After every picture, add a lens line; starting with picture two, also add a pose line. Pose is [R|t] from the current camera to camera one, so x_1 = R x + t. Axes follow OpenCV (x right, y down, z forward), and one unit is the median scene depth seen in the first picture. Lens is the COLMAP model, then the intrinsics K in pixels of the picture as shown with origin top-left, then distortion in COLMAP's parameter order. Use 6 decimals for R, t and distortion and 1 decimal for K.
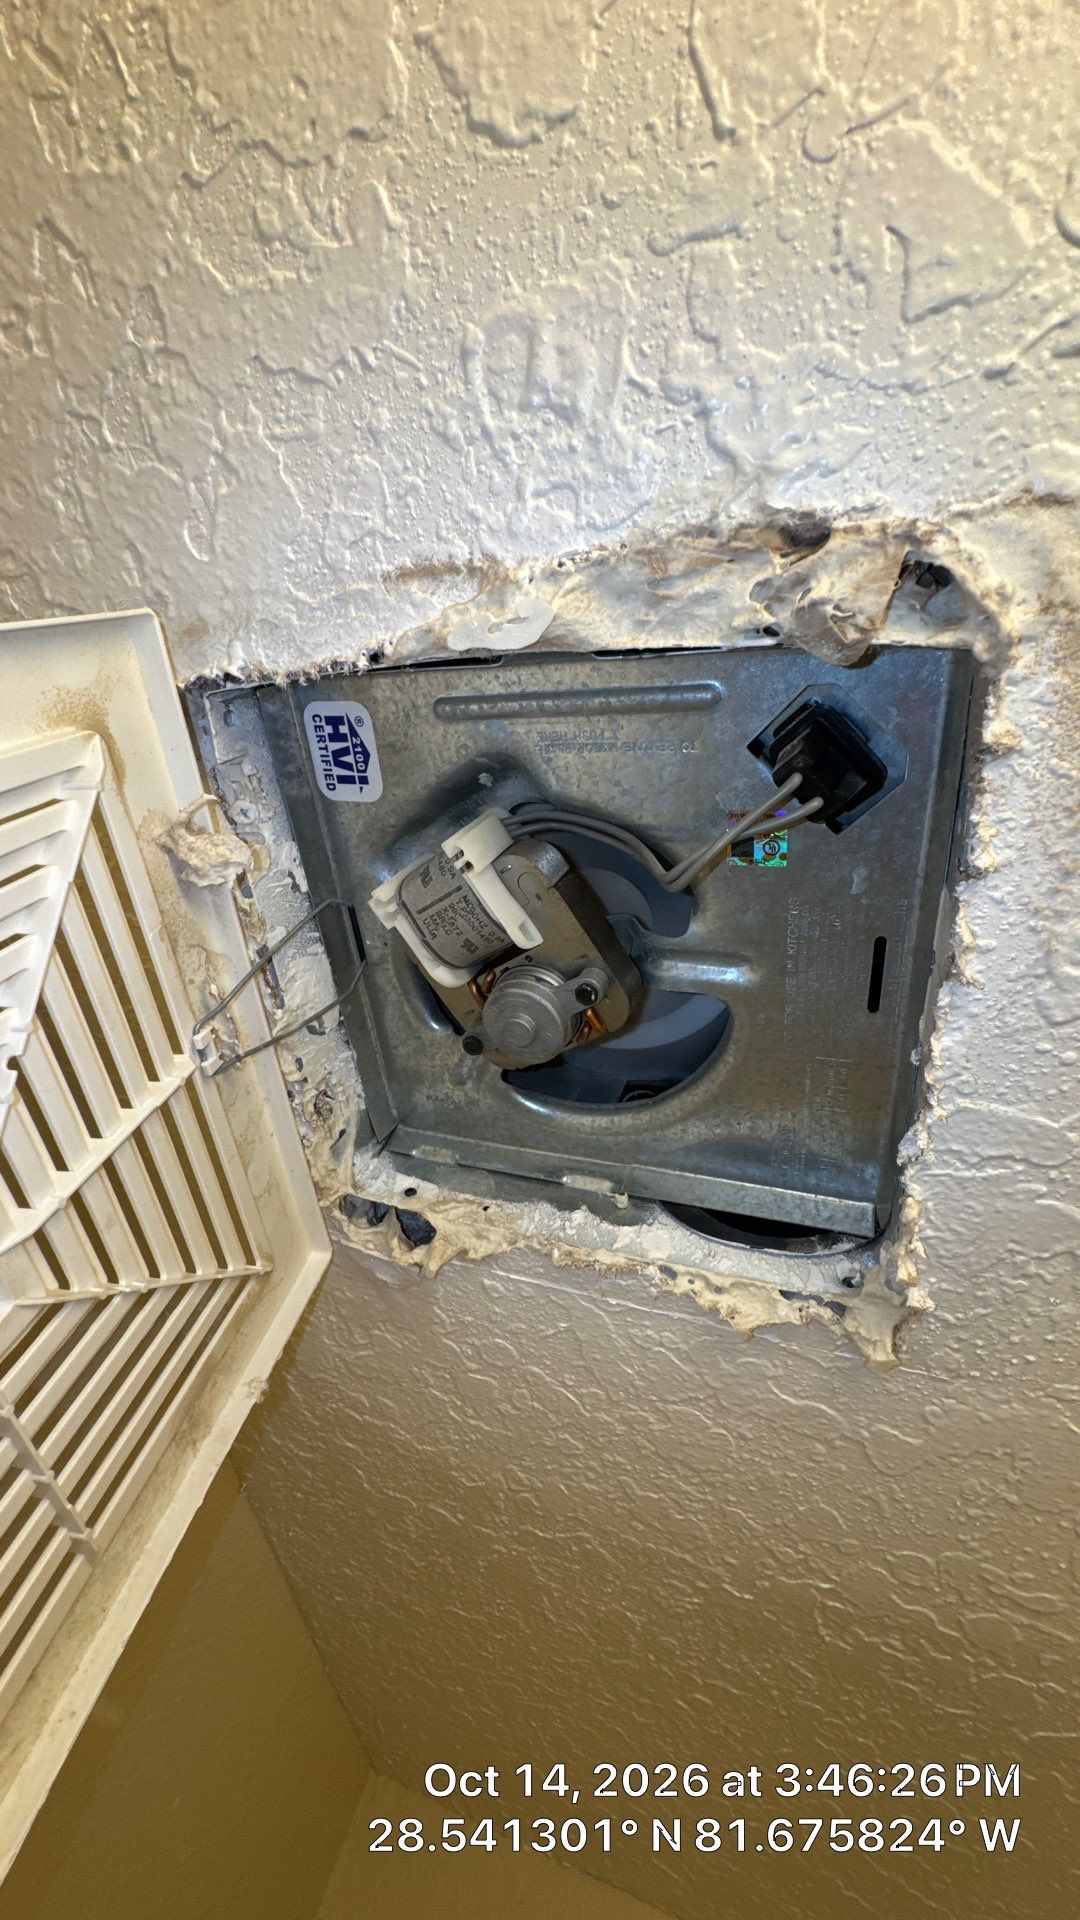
lens RADIAL K [[760.5, 0, 541.0], [0, 760.5, 960.7], [0, 0, 1]] dist [-0.006418, 0.000702]
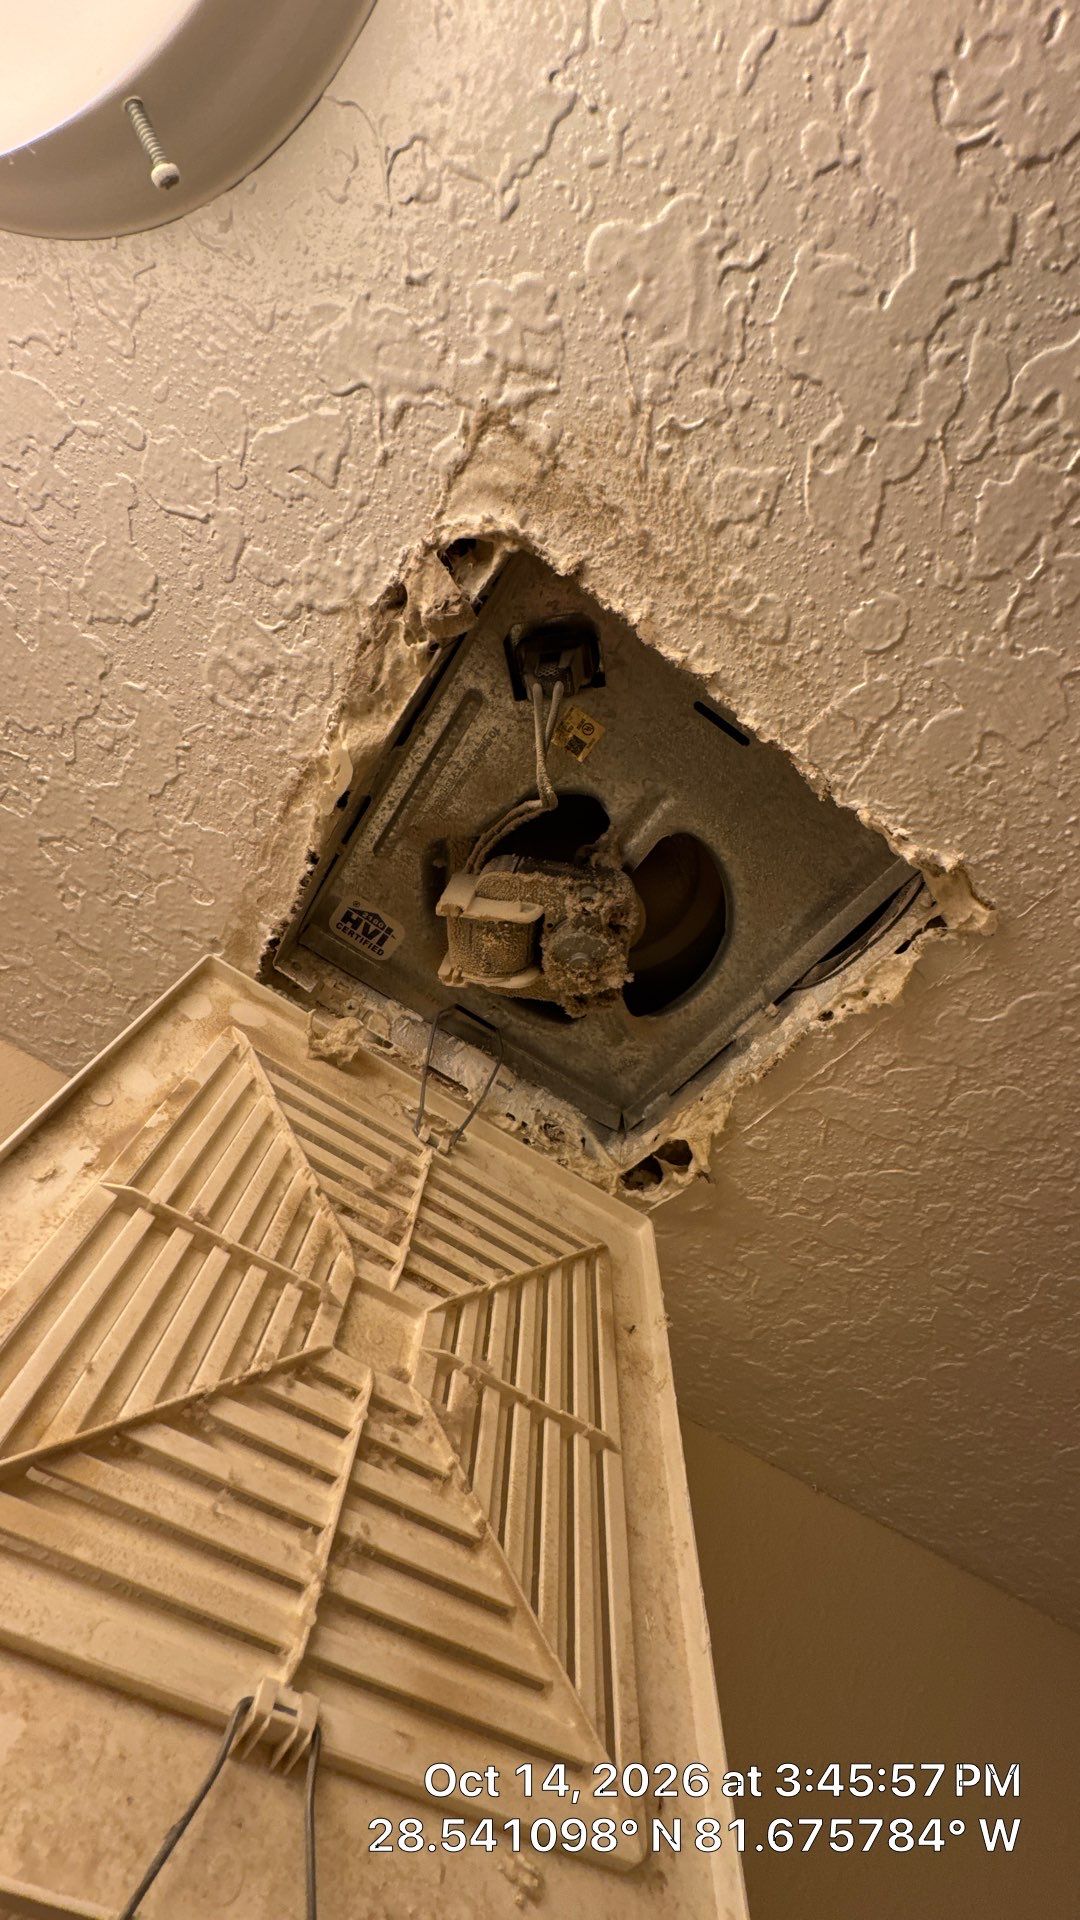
lens RADIAL K [[760.5, 0, 541.0], [0, 760.5, 960.7], [0, 0, 1]] dist [-0.006418, 0.000702]
pose [[0.650119, -0.739737, -0.173593, 0.216686], [0.702029, 0.672179, -0.235226, 0.467547], [0.290691, 0.031057, 0.956313, -0.365985]]
